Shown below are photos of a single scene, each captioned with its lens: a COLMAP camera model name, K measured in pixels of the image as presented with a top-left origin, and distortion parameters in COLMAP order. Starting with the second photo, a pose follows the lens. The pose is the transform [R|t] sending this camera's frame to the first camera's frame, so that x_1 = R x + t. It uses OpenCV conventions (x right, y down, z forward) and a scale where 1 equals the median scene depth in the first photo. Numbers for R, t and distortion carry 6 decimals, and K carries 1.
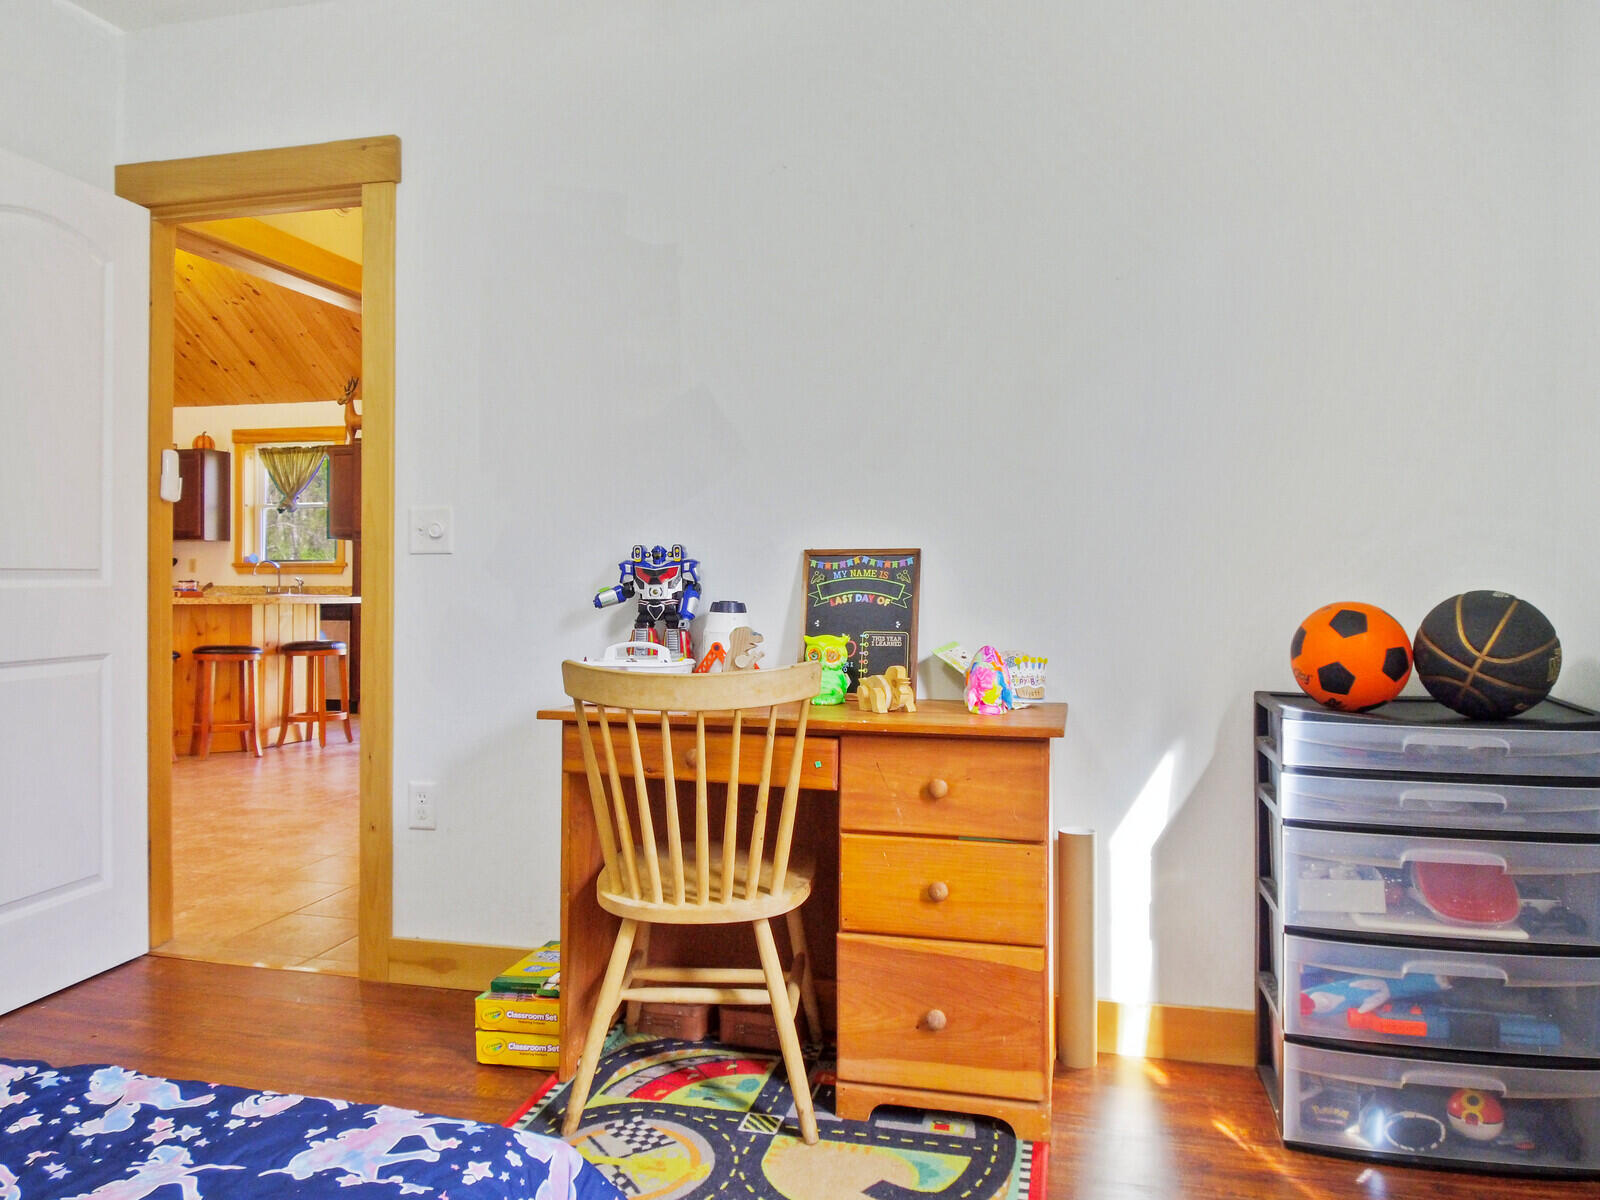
lens RADIAL K [[1114.4, 0, 805.7], [0, 1114.4, 572.5], [0, 0, 1]] dist [0.022815, -0.050258]
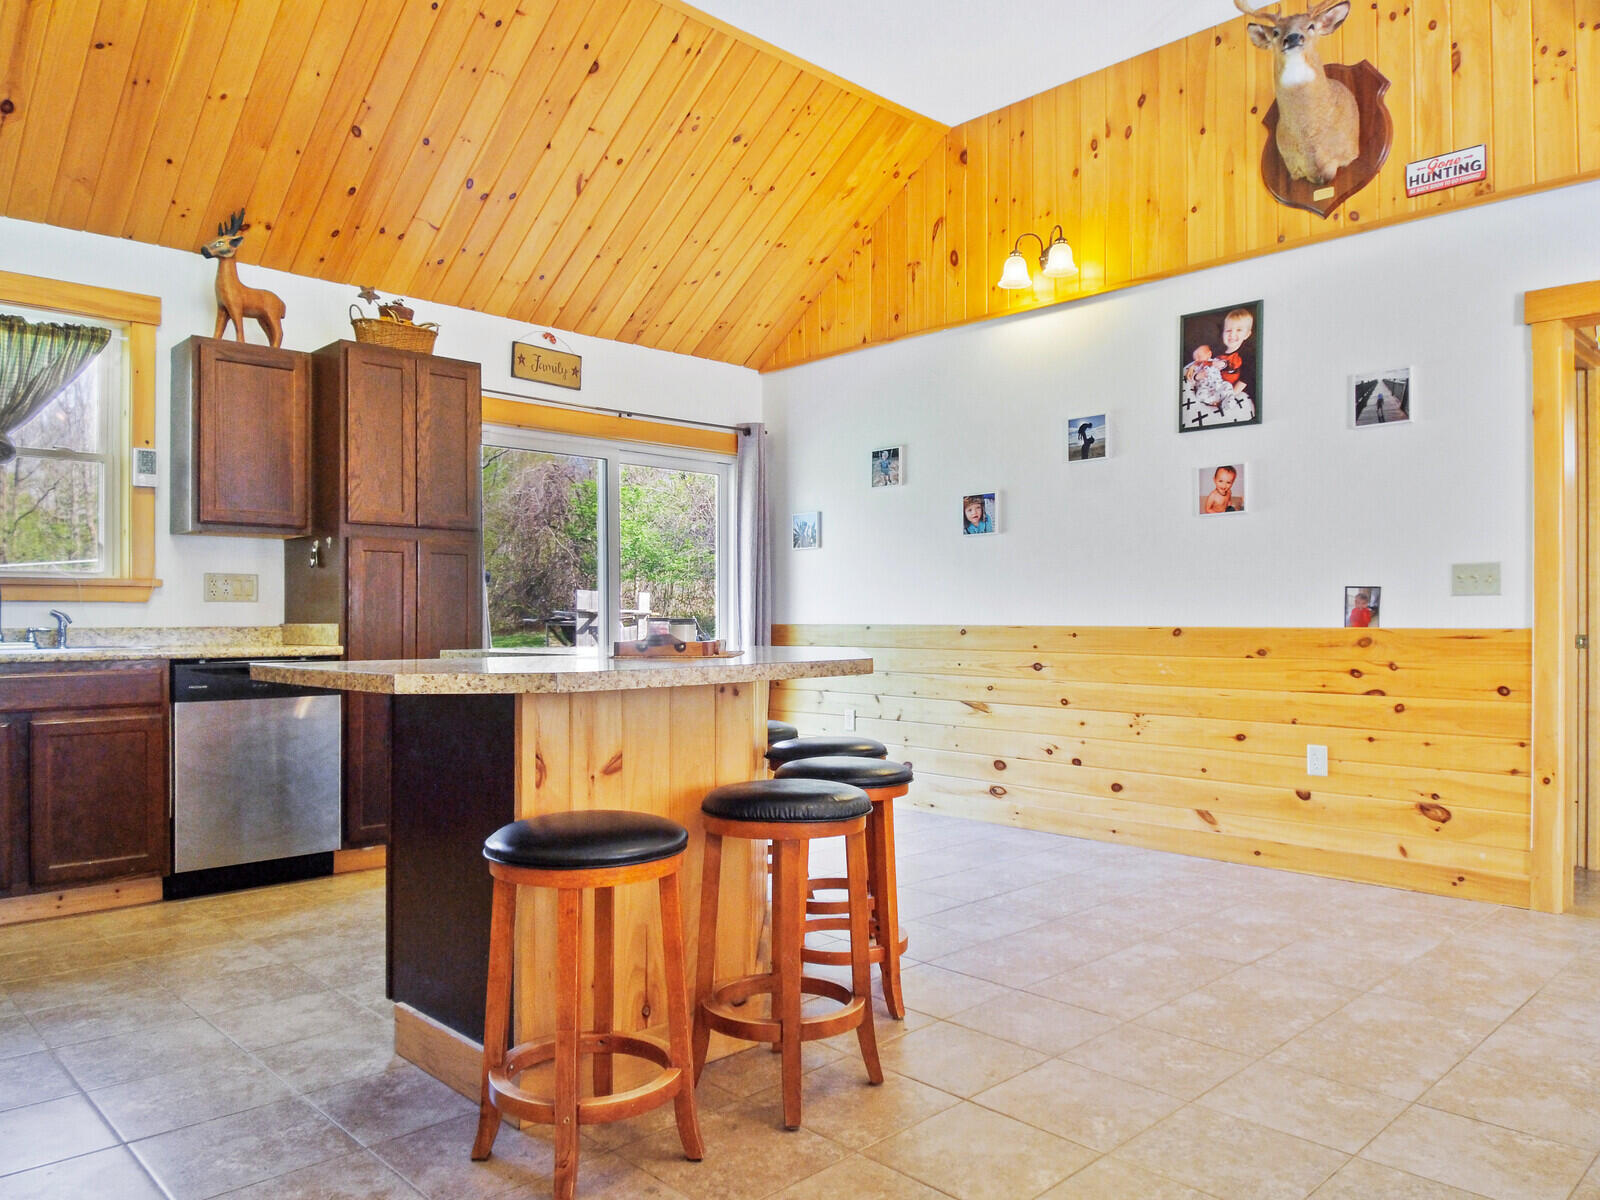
lens RADIAL K [[1122.4, 0, 799.7], [0, 1122.4, 608.3], [0, 0, 1]] dist [0.026578, -0.055254]
pose [[0.543221, 0.005906, 0.839569, -0.668932], [-0.006808, 0.999973, -0.002630, 0.002662], [-0.839562, -0.004287, 0.543247, 0.501132]]
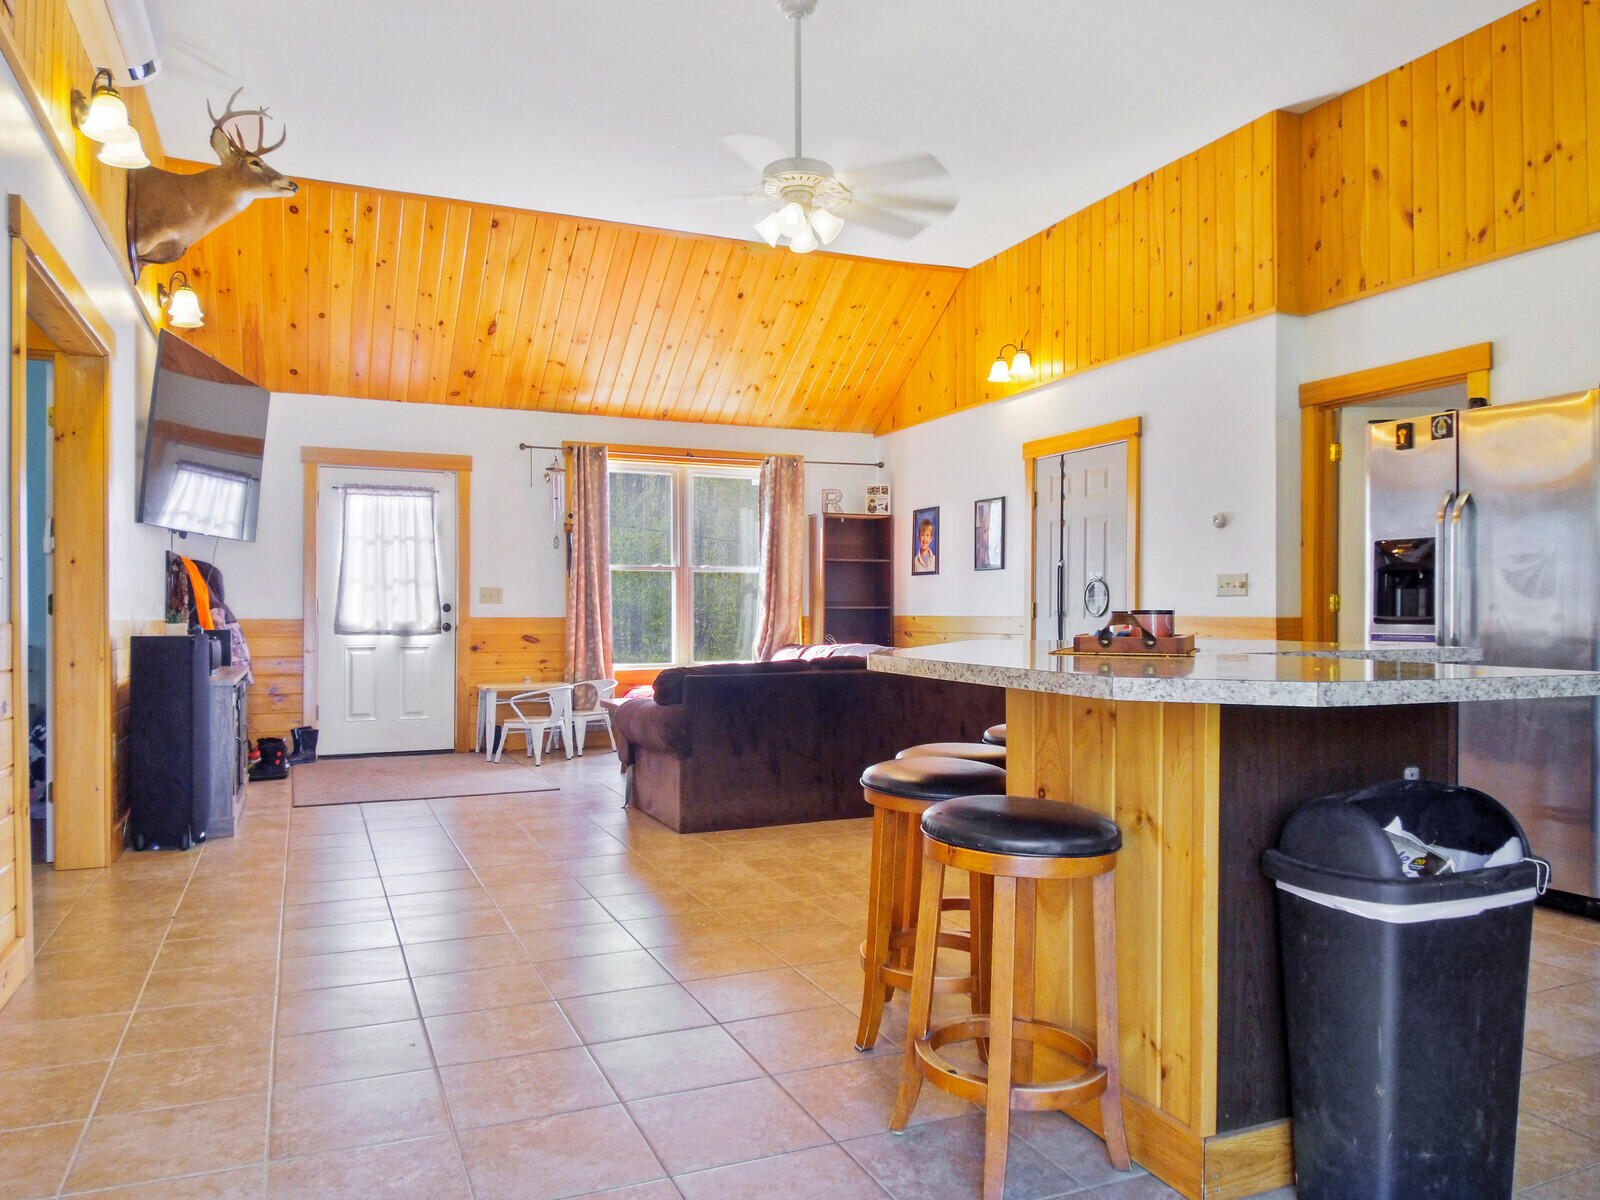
lens RADIAL K [[1114.4, 0, 808.6], [0, 1114.4, 608.9], [0, 0, 1]] dist [0.022815, -0.050258]
pose [[-0.794483, -0.005705, -0.607259, -0.157959], [0.001163, 0.999940, -0.010917, 0.008195], [0.607285, -0.009379, -0.794429, 0.895904]]
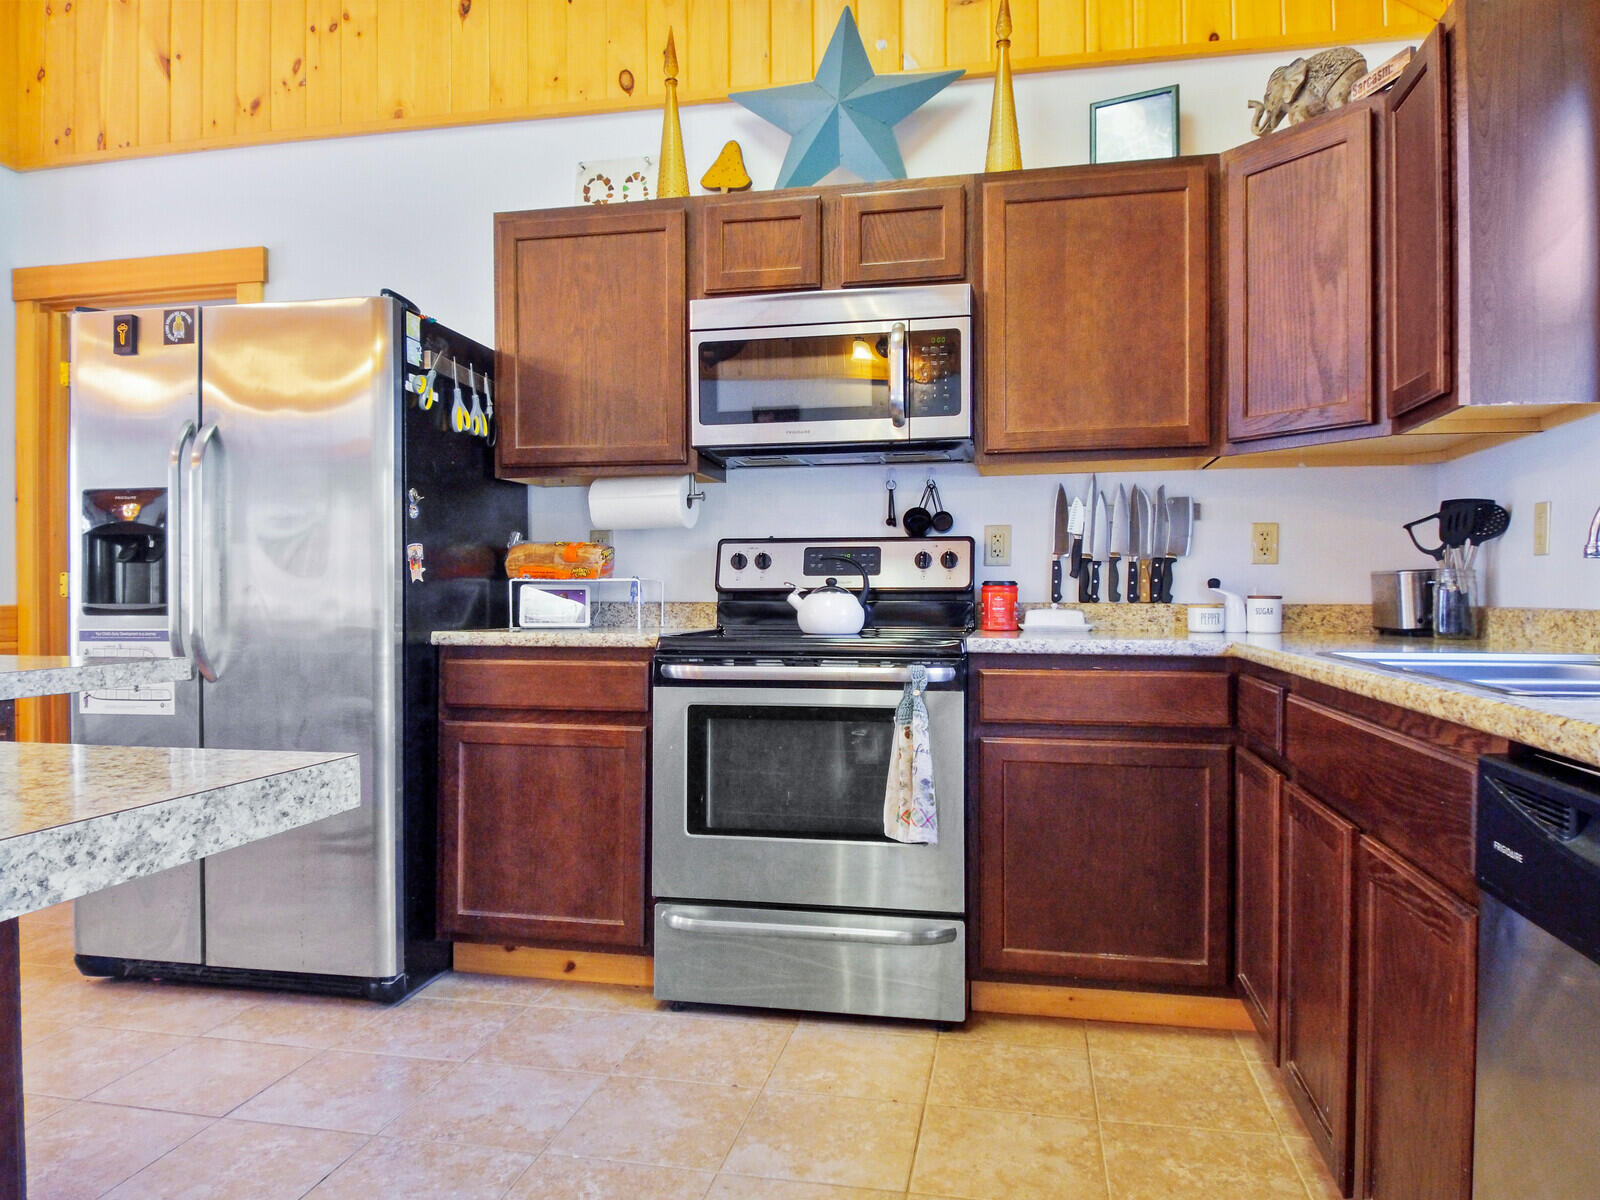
lens RADIAL K [[1114.4, 0, 786.4], [0, 1114.4, 597.3], [0, 0, 1]] dist [0.022815, -0.050258]
pose [[0.024461, -0.001501, -0.999700, -0.316639], [0.012264, 0.999924, -0.001202, 0.007415], [0.999626, -0.012231, 0.024477, 0.854492]]
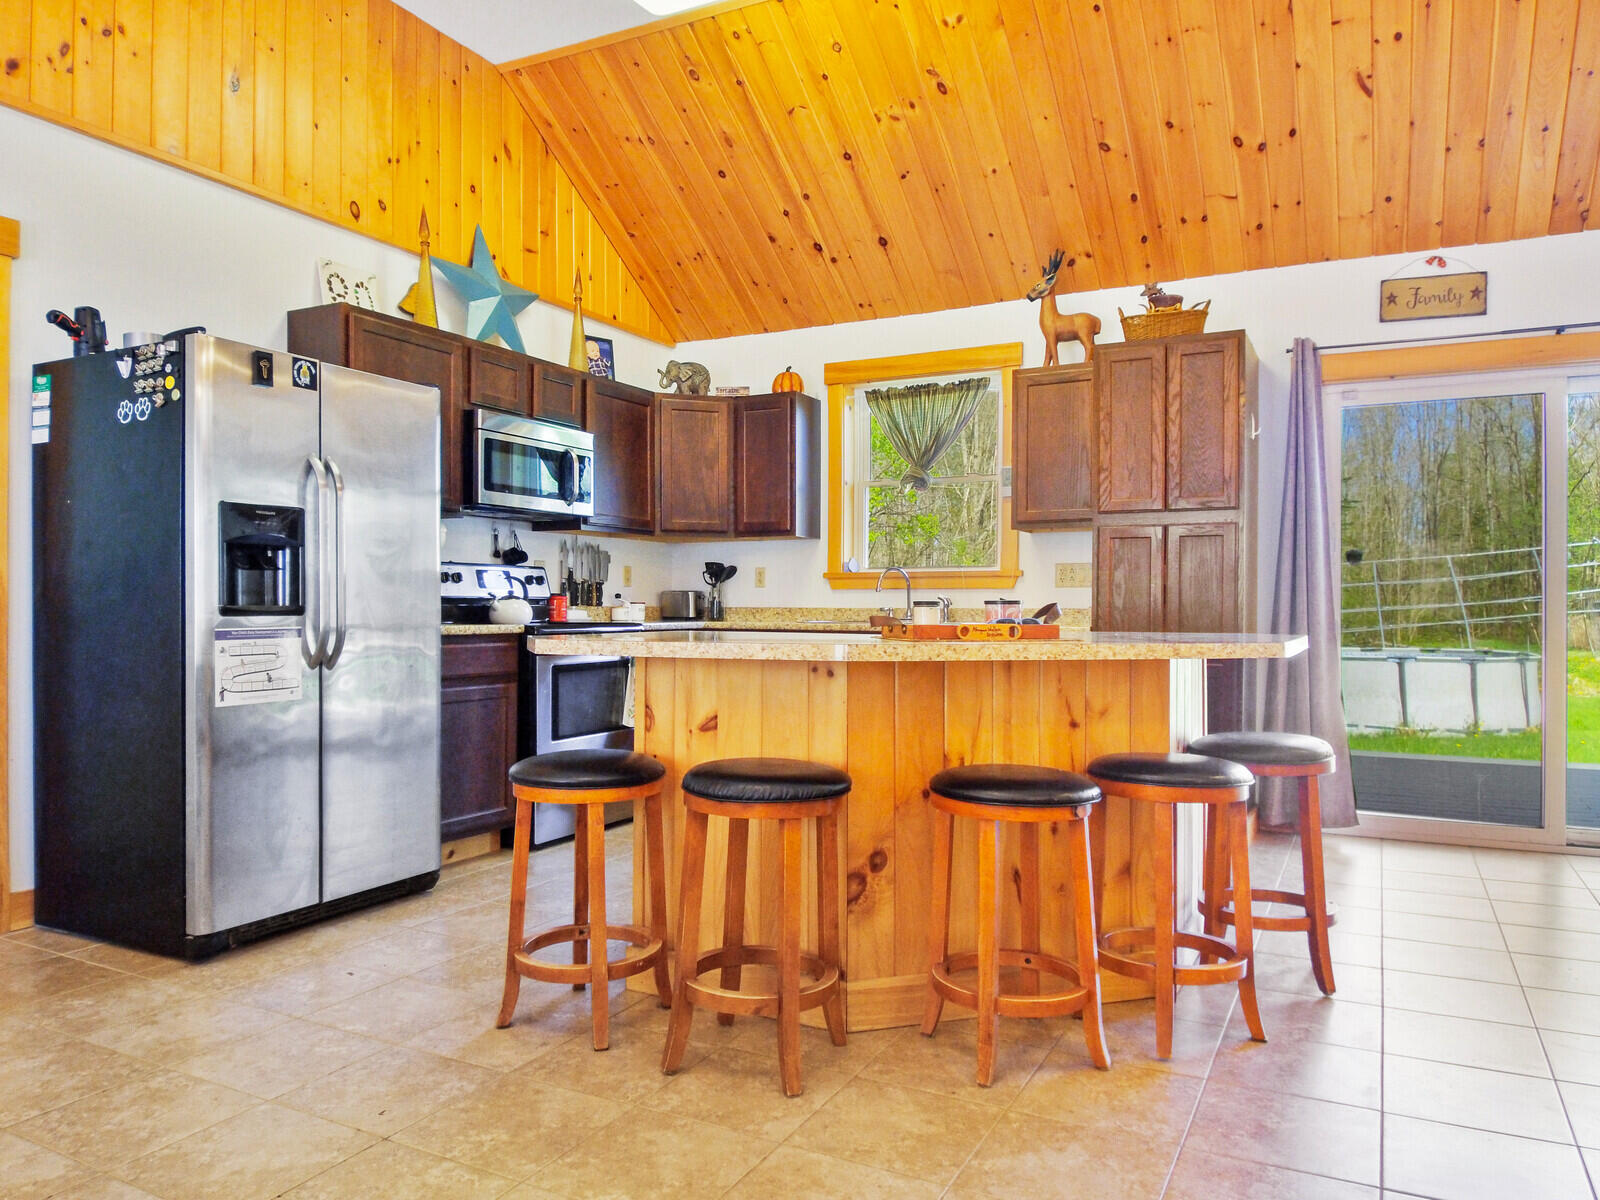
lens RADIAL K [[1122.4, 0, 805.4], [0, 1122.4, 589.5], [0, 0, 1]] dist [0.026578, -0.055254]
pose [[0.968995, -0.001628, -0.247073, -0.375255], [0.000845, 0.999994, -0.003272, 0.002892], [0.247077, 0.002961, 0.968991, 0.389304]]
